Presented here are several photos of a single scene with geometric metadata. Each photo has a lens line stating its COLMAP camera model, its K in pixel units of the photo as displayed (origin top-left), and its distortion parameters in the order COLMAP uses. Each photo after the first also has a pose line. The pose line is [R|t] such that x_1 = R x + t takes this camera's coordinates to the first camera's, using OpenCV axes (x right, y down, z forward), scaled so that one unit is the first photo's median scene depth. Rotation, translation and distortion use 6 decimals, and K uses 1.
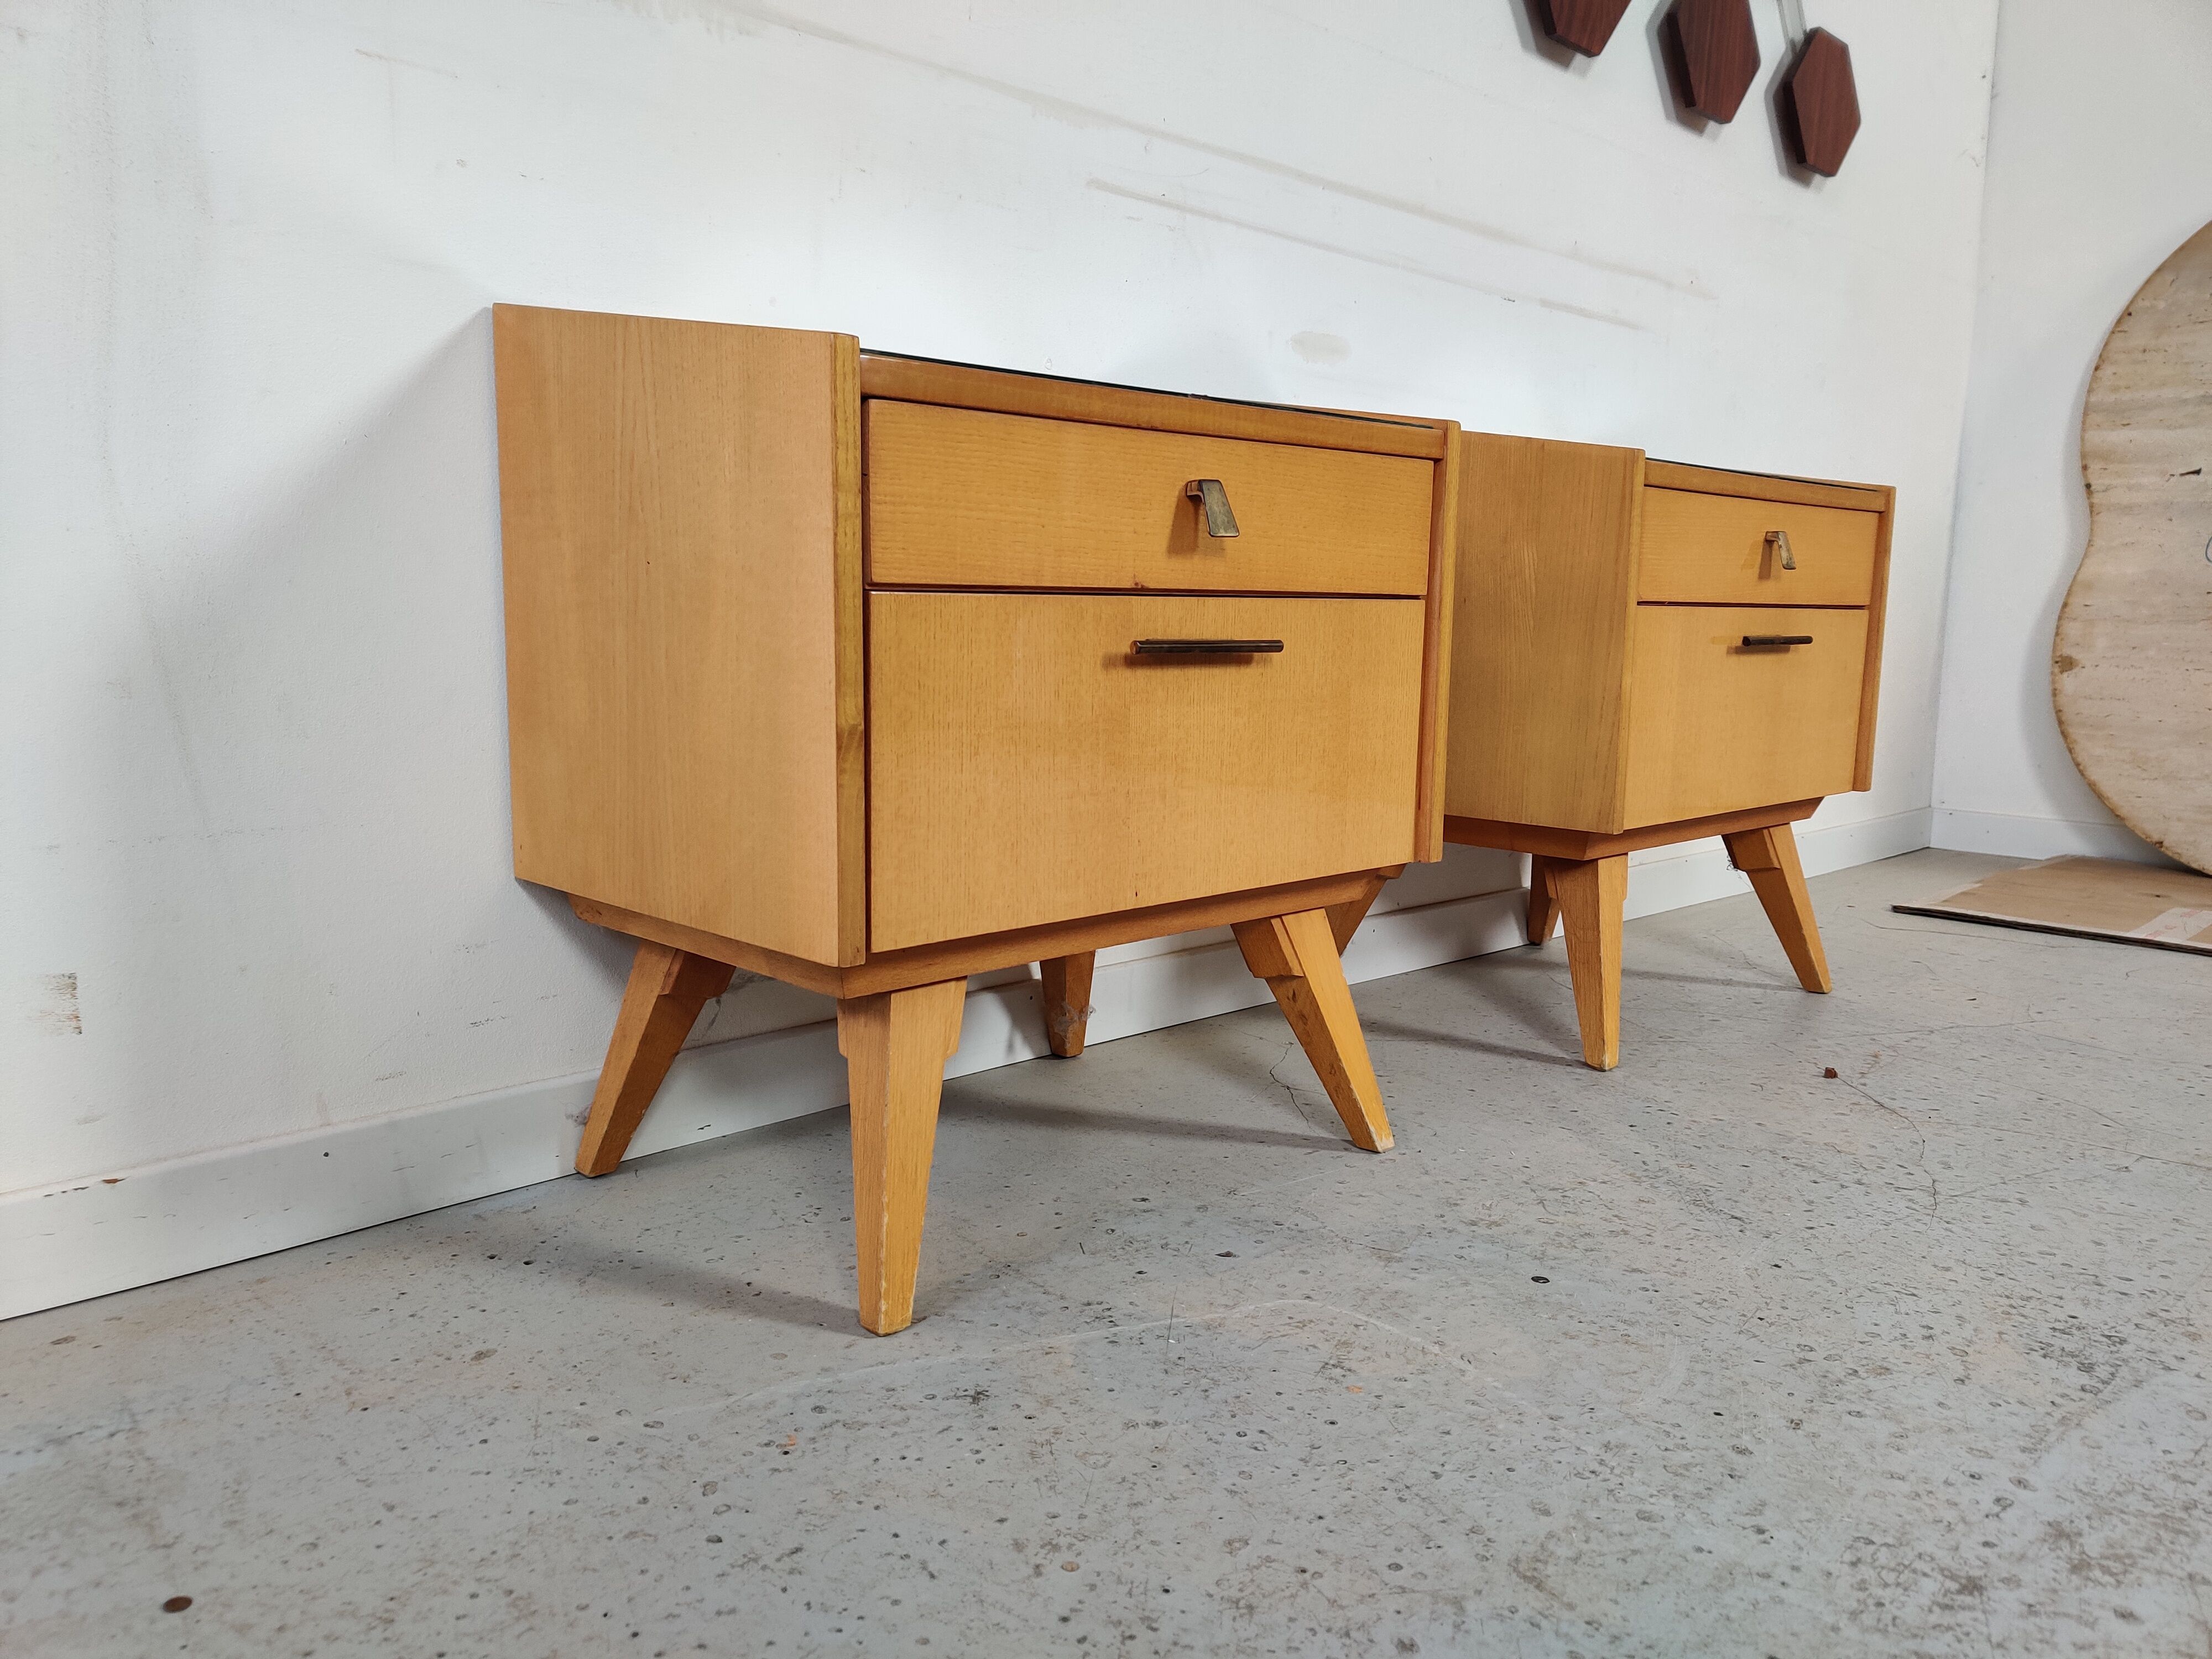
lens RADIAL K [[1668.9, 0, 1086.0], [0, 1668.9, 821.2], [0, 0, 1]] dist [0.042265, -0.028133]
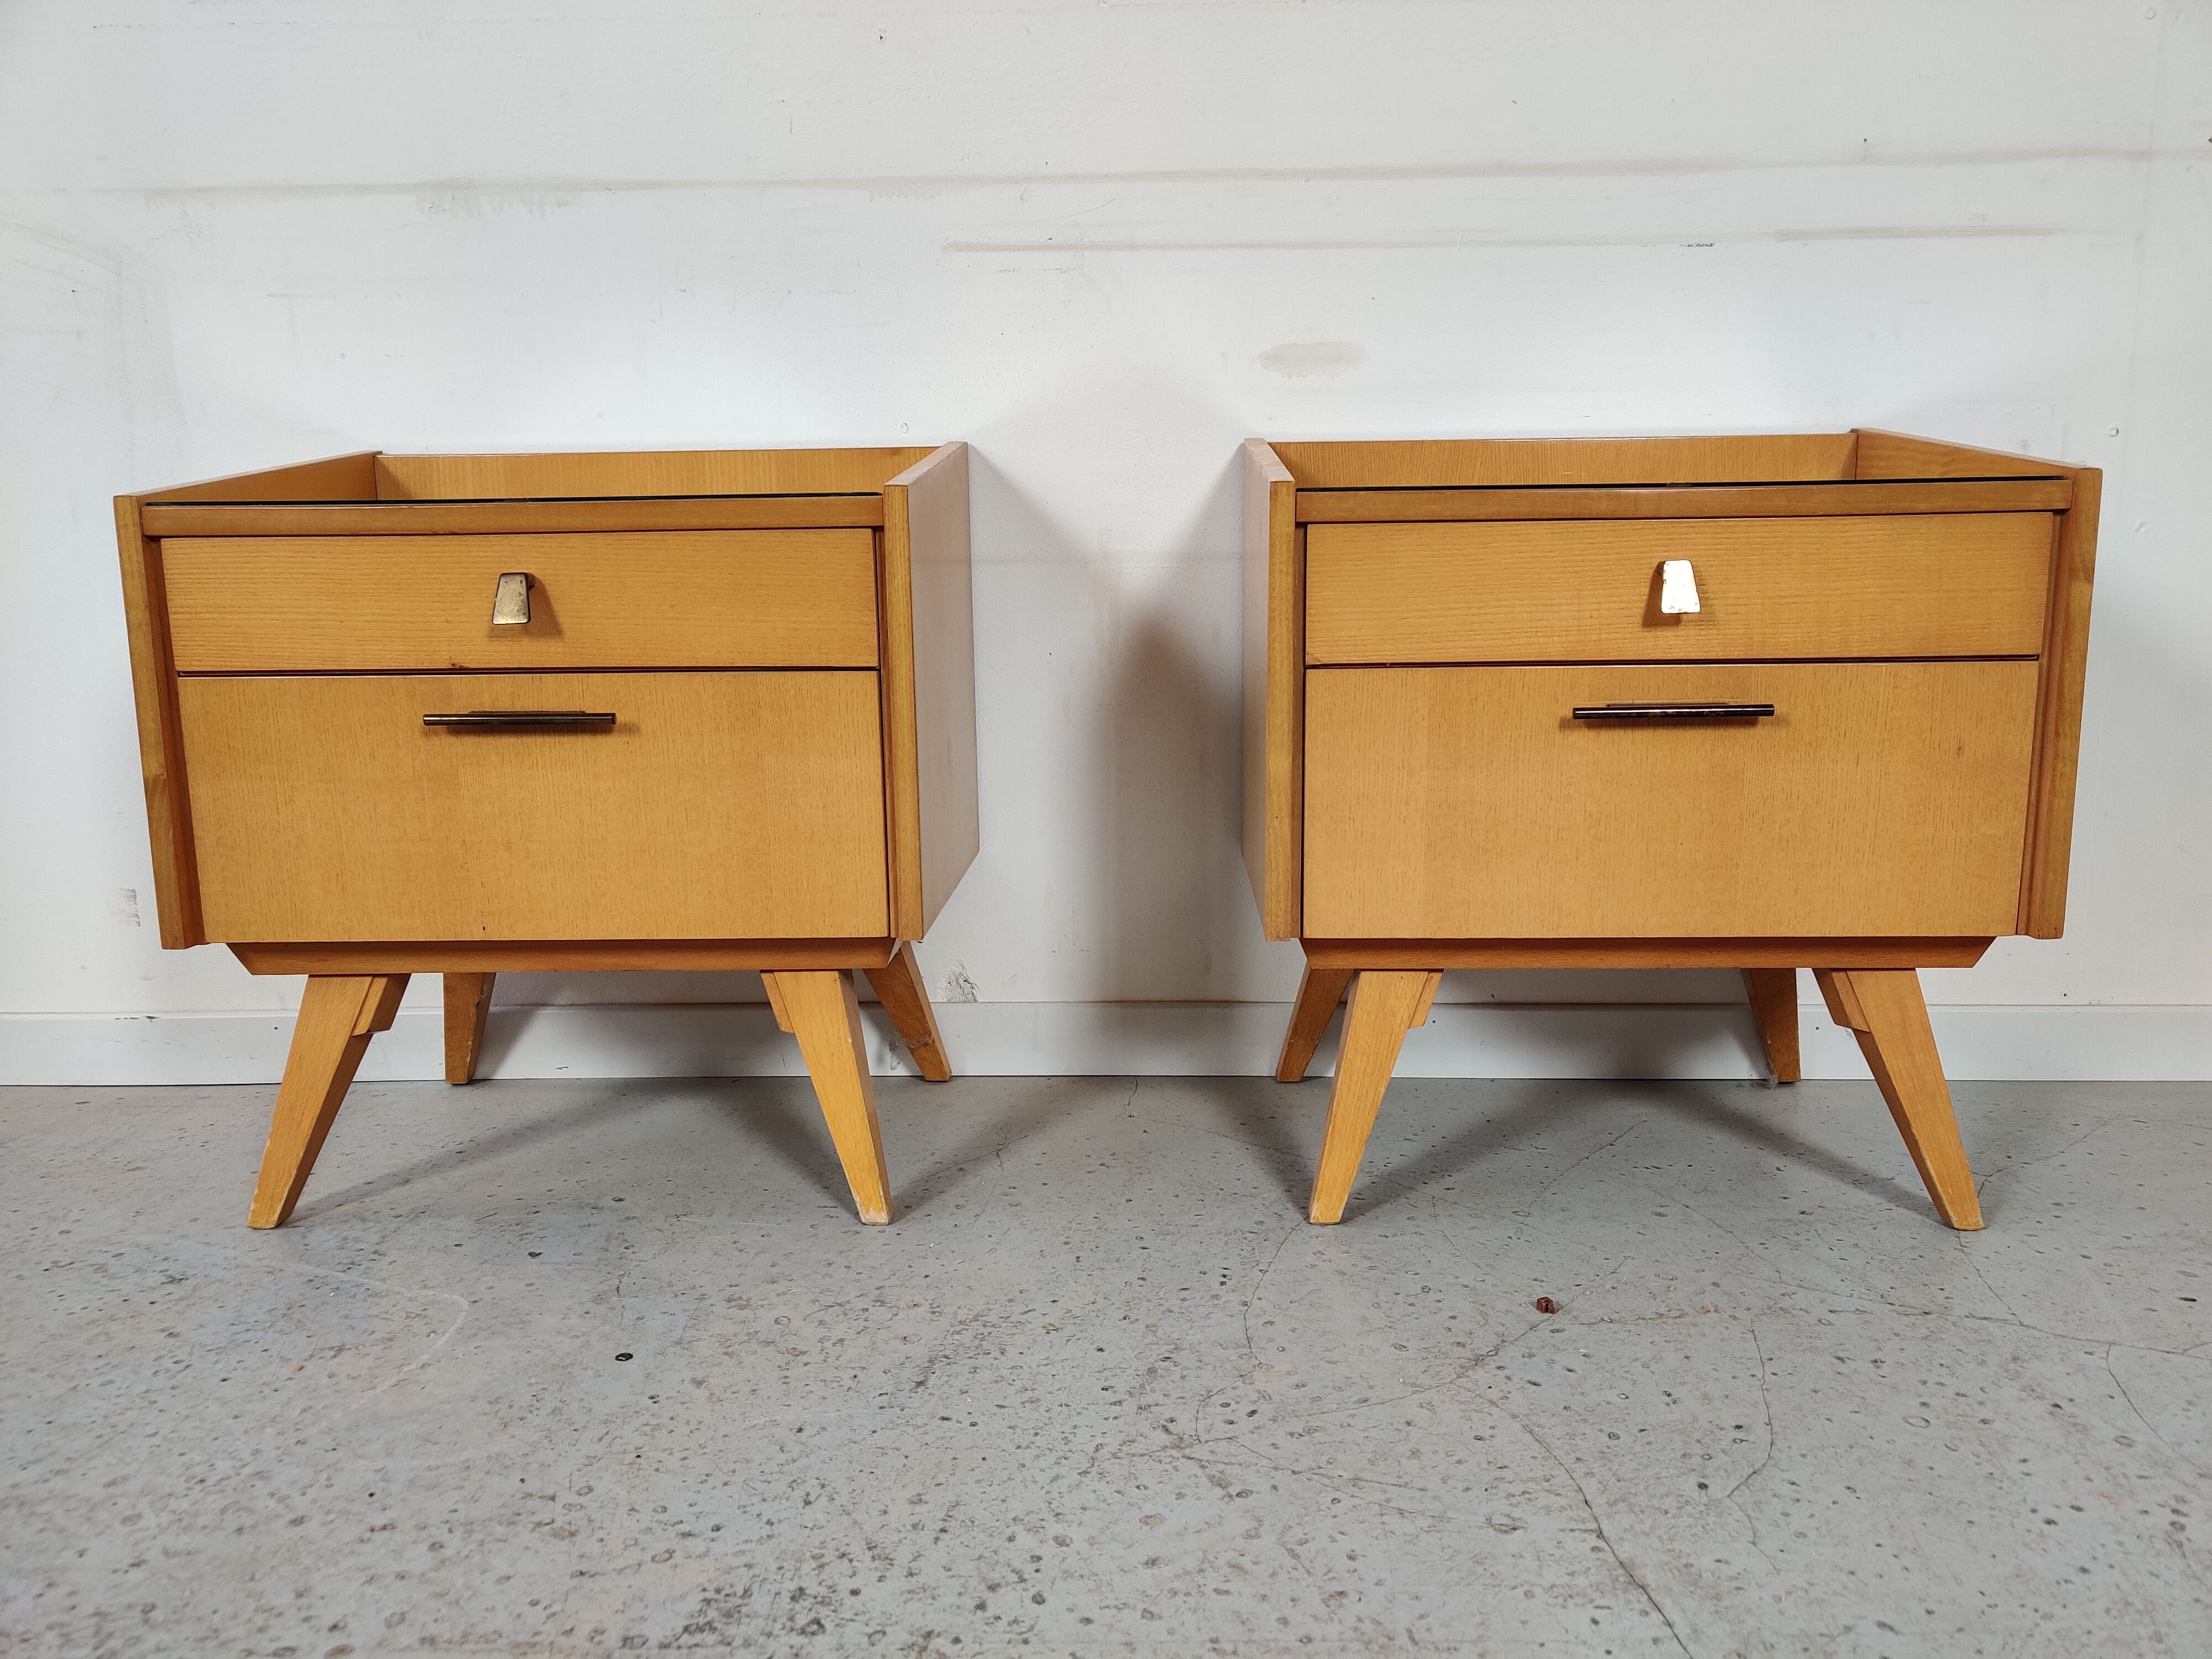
lens RADIAL K [[1666.5, 0, 1117.8], [0, 1666.5, 818.2], [0, 0, 1]] dist [0.037398, -0.018043]
pose [[0.694088, 0.086122, -0.714720, 0.994891], [-0.070873, 0.996170, 0.051208, -0.105895], [0.716392, 0.015112, 0.697534, 0.424118]]
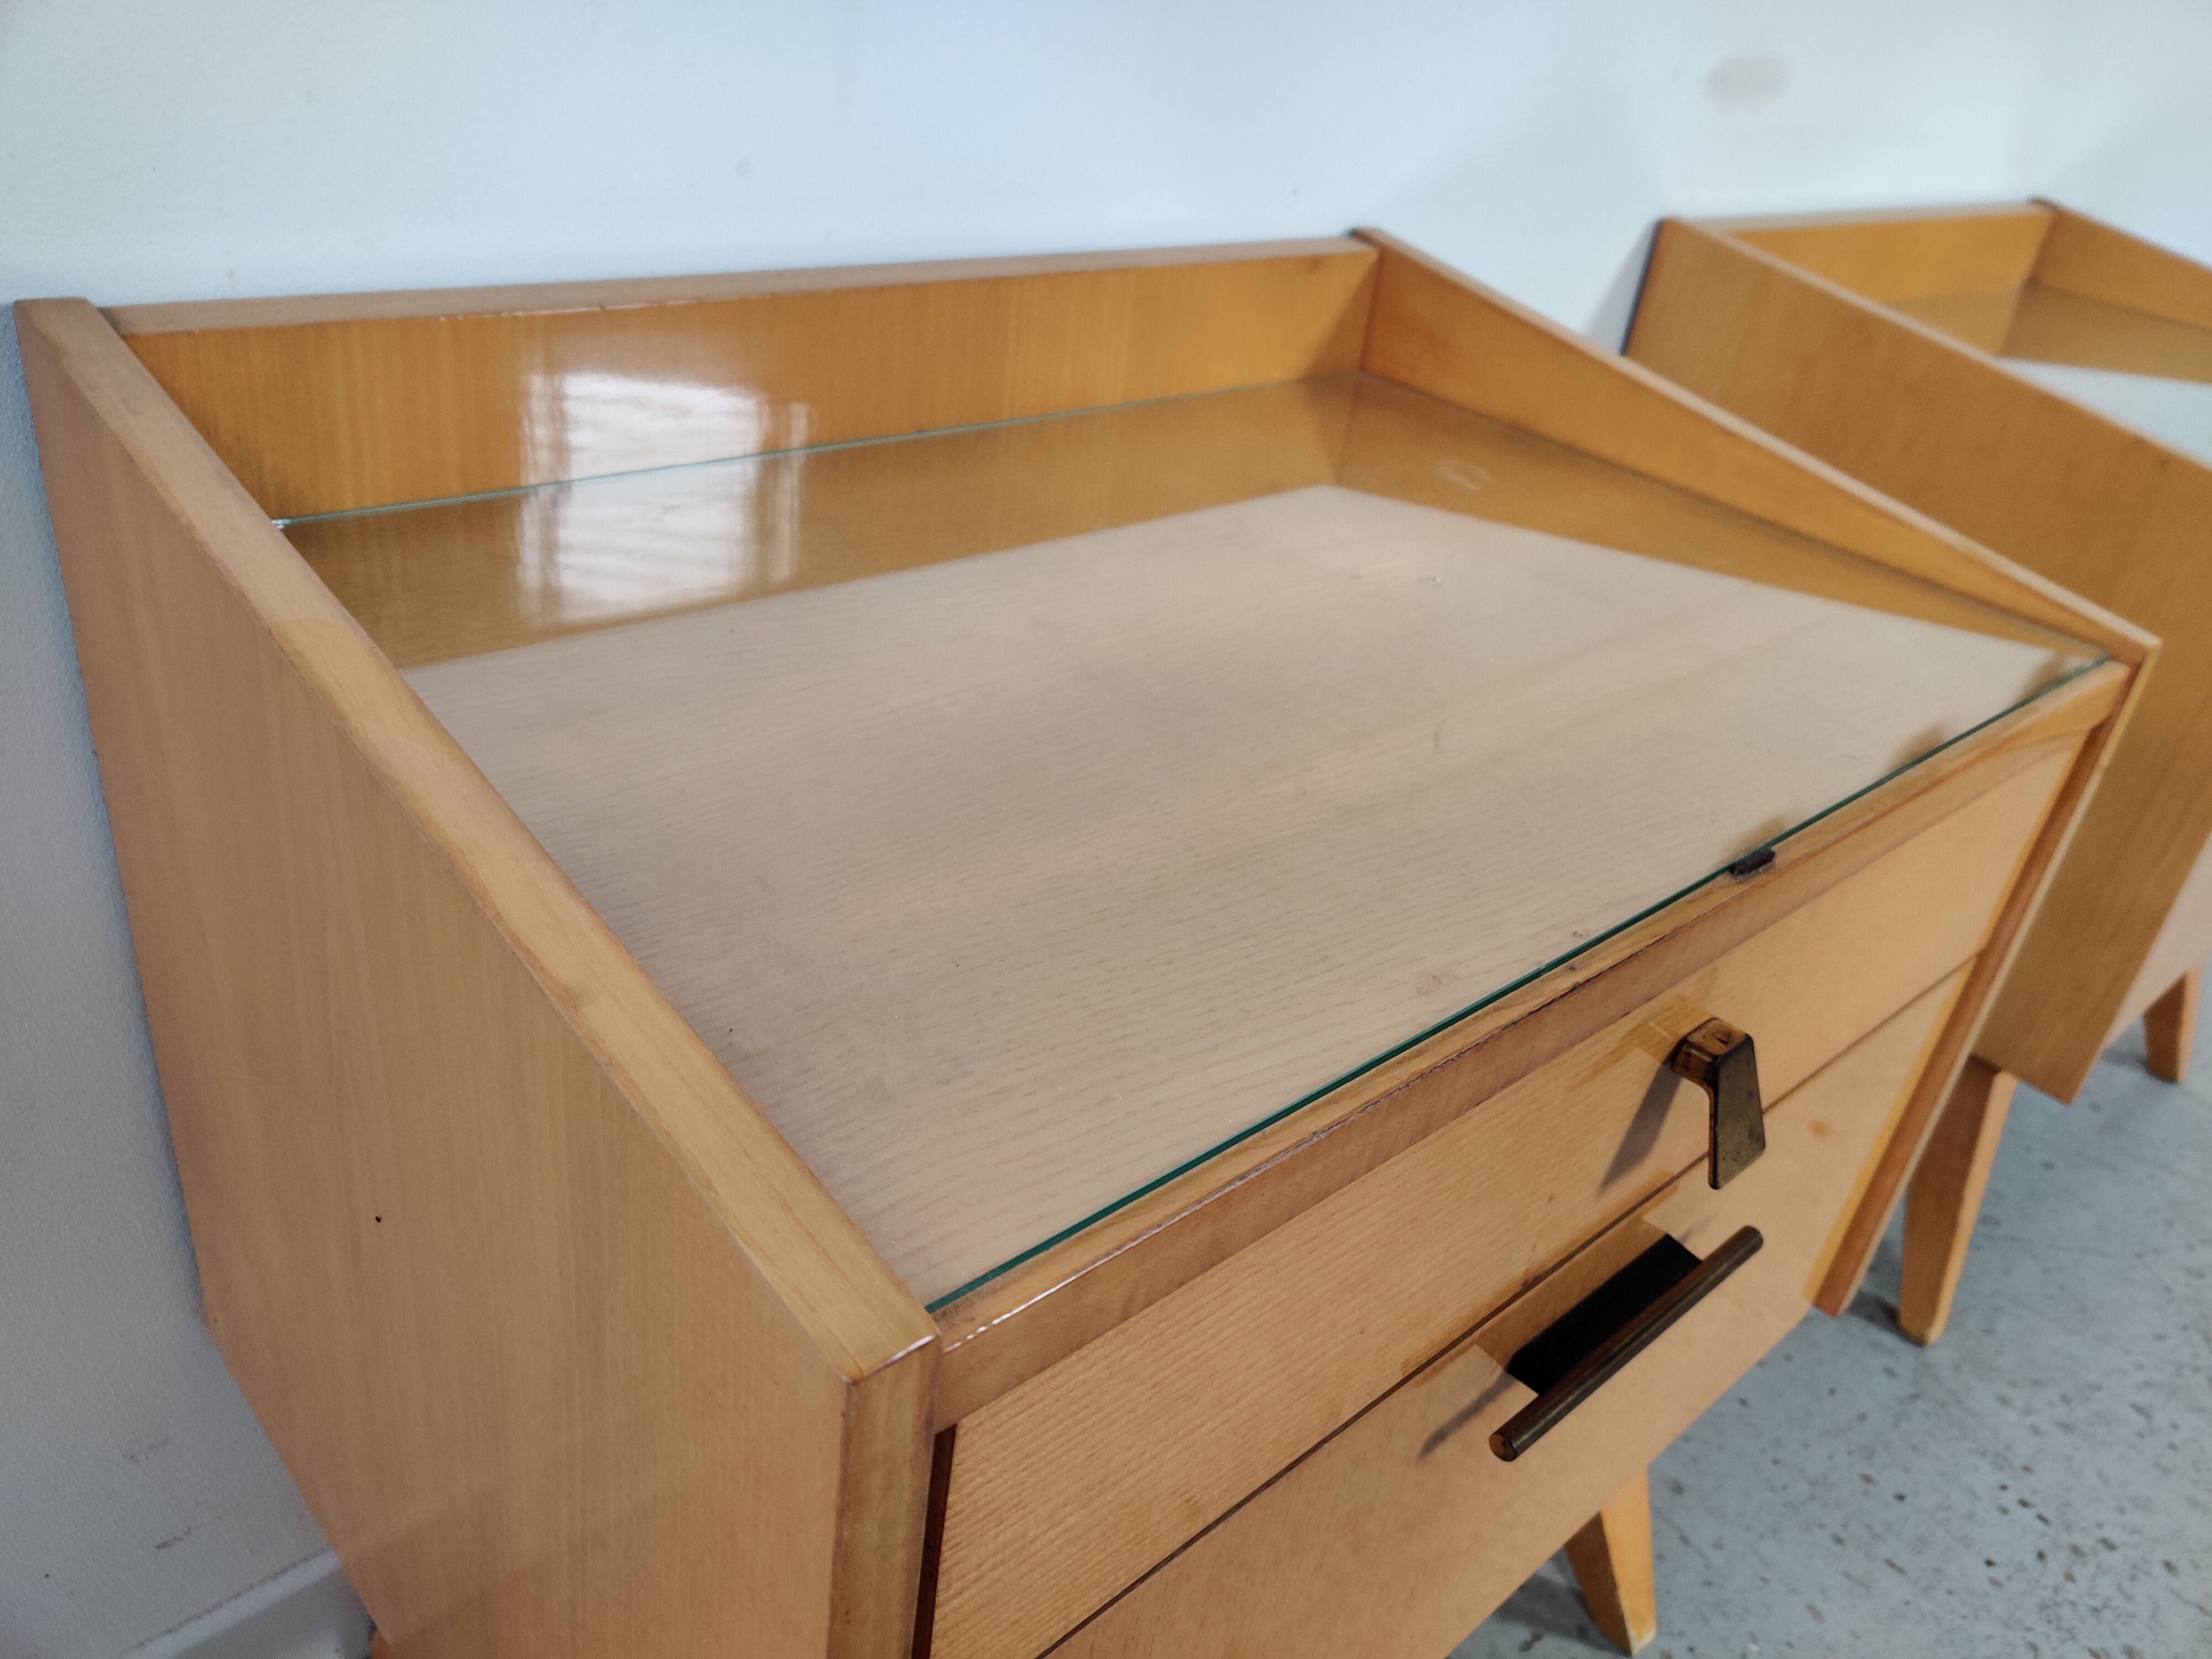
lens RADIAL K [[1703.3, 0, 1120.1], [0, 1703.3, 821.3], [0, 0, 1]] dist [0.001453, -0.006544]
pose [[0.993069, 0.111181, 0.038116, -0.086715], [-0.117356, 0.920191, 0.373466, -0.334103], [0.006448, -0.375350, 0.926861, 0.522272]]
